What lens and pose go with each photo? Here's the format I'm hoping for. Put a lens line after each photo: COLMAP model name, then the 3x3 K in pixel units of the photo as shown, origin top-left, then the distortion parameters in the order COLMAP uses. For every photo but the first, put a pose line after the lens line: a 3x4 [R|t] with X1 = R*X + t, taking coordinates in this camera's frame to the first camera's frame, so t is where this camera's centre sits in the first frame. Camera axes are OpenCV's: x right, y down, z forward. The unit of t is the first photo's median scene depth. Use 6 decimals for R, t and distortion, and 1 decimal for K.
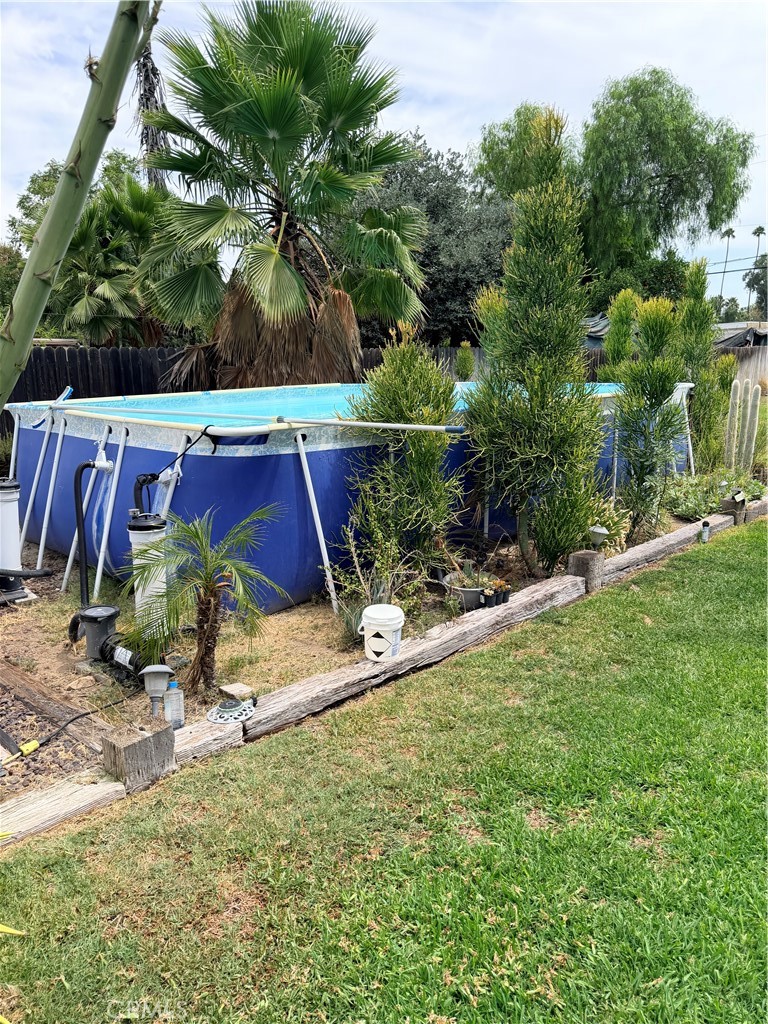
lens RADIAL K [[720.1, 0, 367.9], [0, 720.1, 511.7], [0, 0, 1]] dist [0.145662, -0.276685]
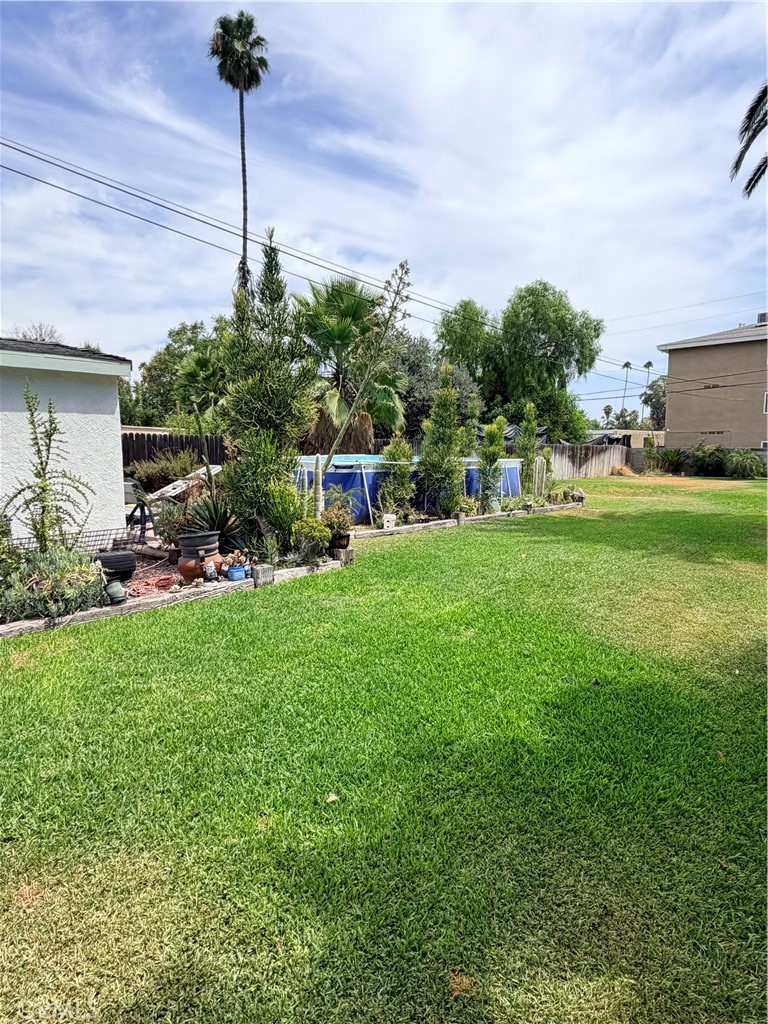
lens RADIAL K [[564.9, 0, 384.0], [0, 564.9, 512.0], [0, 0, 1]] dist [-0.000083, 0.000001]
pose [[0.999054, 0.024082, 0.036217, -0.042092], [-0.020676, 0.995575, -0.091666, 0.150112], [-0.038264, 0.090831, 0.995131, -0.678918]]
